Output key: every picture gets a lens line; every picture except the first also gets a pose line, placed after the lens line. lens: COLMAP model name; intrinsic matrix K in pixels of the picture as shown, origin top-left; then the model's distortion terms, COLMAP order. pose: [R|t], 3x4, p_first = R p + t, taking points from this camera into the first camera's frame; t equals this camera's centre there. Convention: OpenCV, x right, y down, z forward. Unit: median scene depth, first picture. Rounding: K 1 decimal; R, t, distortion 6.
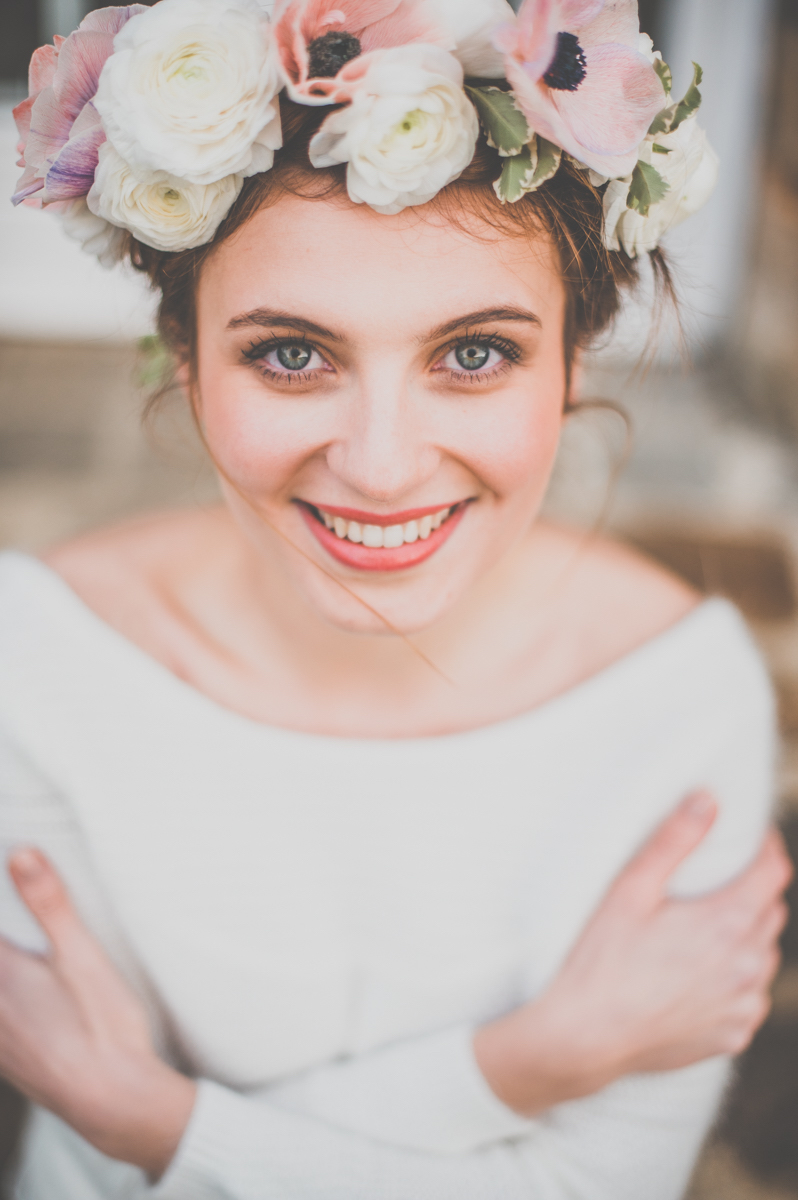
lens RADIAL K [[2143.4, 0, 399.0], [0, 2143.4, 600.0], [0, 0, 1]] dist [-0.204541, 1.632136]
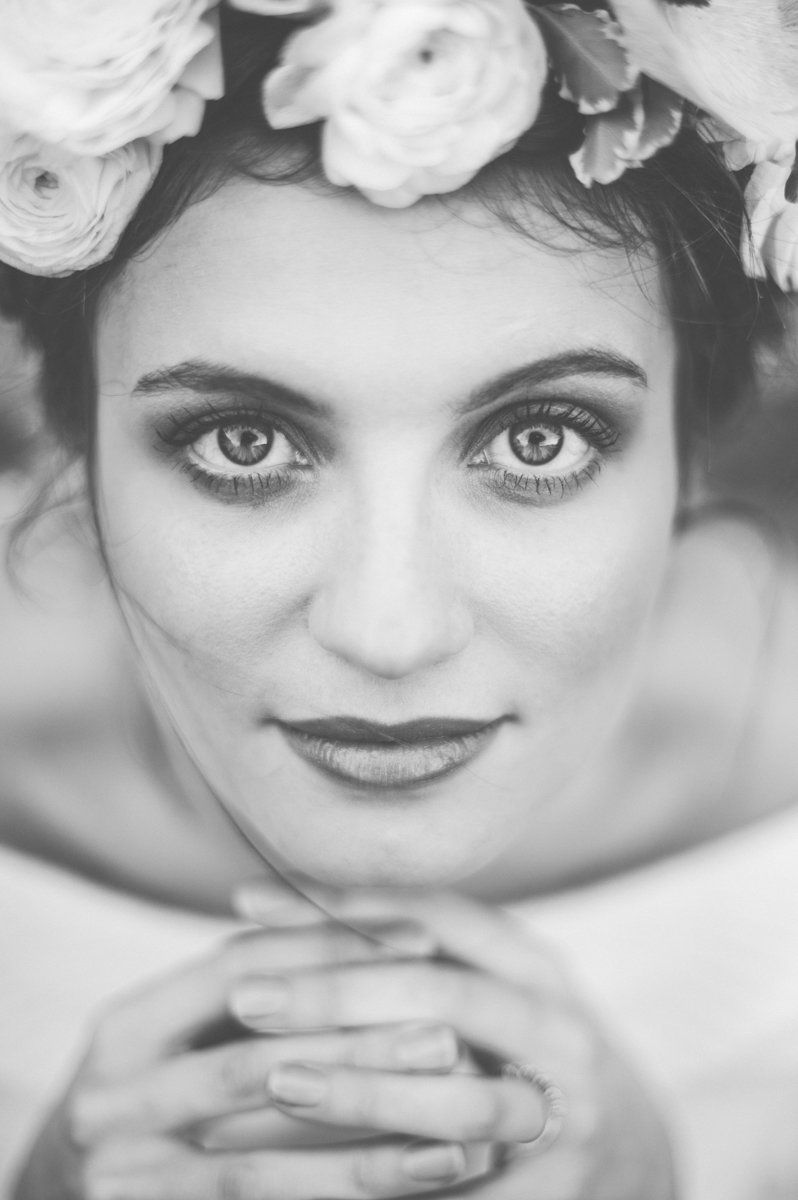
lens RADIAL K [[2143.4, 0, 399.0], [0, 2143.4, 600.0], [0, 0, 1]] dist [-0.204541, 1.632136]
pose [[0.999959, -0.002255, -0.008762, -0.000002], [0.001534, 0.996673, -0.081489, -0.019427], [0.008917, 0.081472, 0.996636, 0.400163]]
